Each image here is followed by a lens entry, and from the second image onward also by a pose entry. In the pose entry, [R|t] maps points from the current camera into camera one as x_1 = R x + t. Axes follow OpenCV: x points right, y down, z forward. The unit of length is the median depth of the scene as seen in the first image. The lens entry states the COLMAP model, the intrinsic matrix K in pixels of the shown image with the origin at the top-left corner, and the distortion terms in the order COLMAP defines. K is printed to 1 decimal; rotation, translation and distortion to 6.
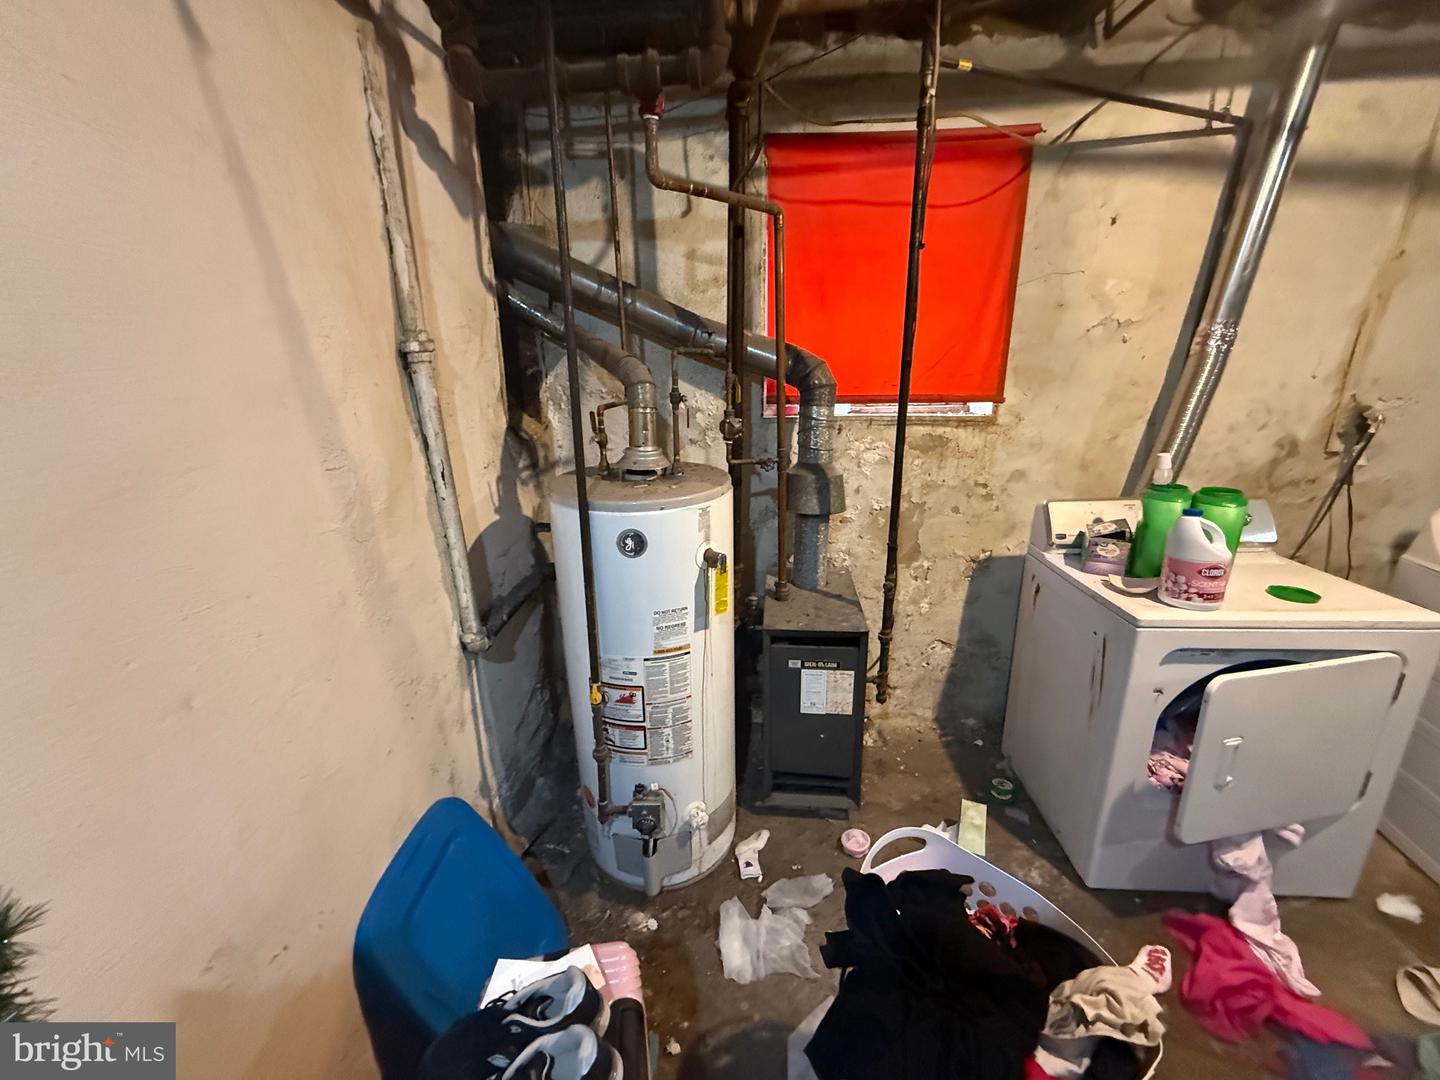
lens RADIAL K [[574.7, 0, 716.7], [0, 574.7, 541.8], [0, 0, 1]] dist [0.001914, 0.000316]
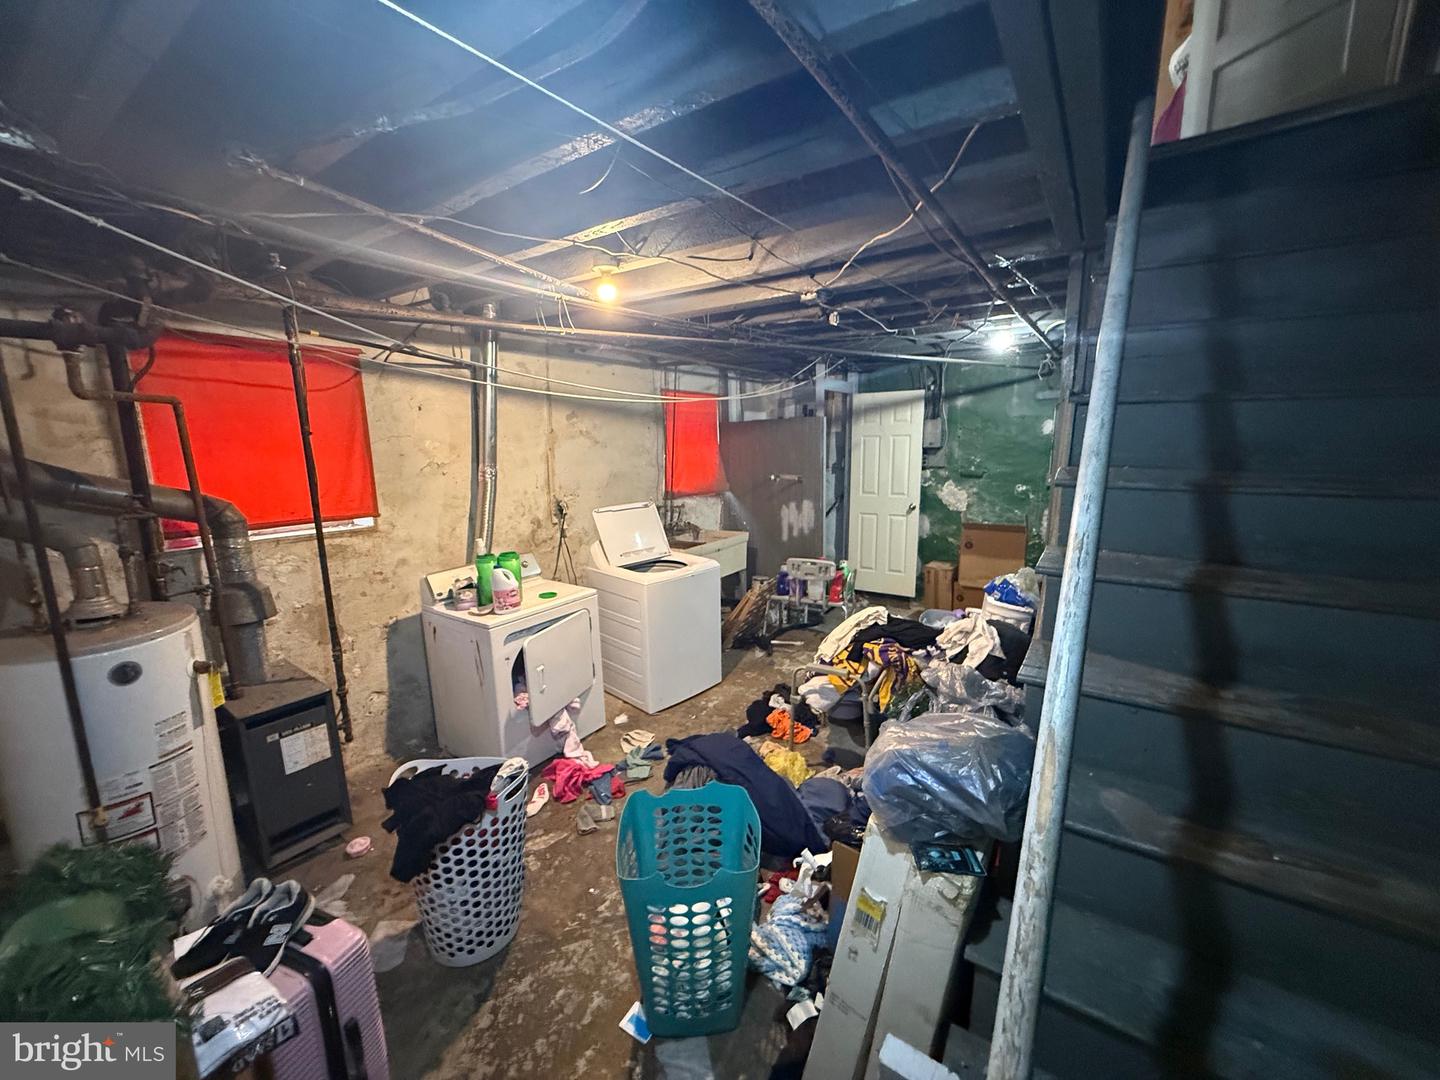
lens RADIAL K [[572.4, 0, 717.7], [0, 572.4, 541.6], [0, 0, 1]] dist [-0.001802, -0.000581]
pose [[0.512717, -0.145491, 0.846140, -0.384982], [0.254531, 0.966990, 0.012038, 0.029383], [-0.819960, 0.209197, 0.532824, -0.600973]]
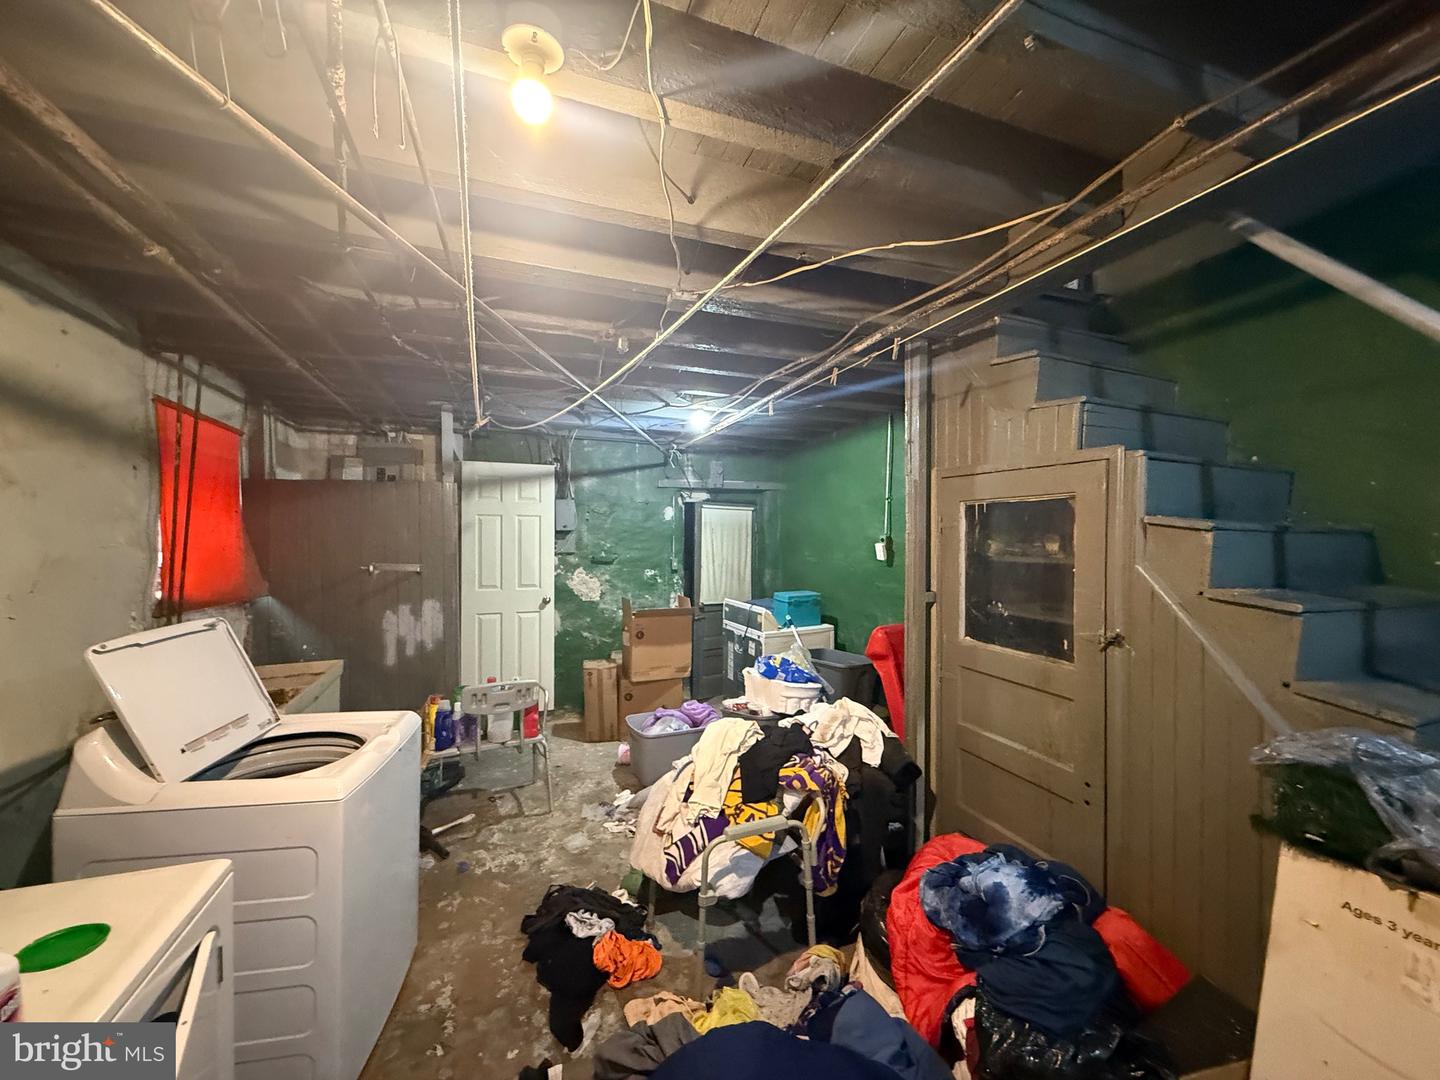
lens RADIAL K [[572.4, 0, 717.7], [0, 572.4, 541.6], [0, 0, 1]] dist [-0.001802, -0.000581]
pose [[-0.407344, 0.008481, 0.913236, 0.134599], [0.261718, 0.959102, 0.107831, -0.186317], [-0.874971, 0.282934, -0.392903, 0.450402]]
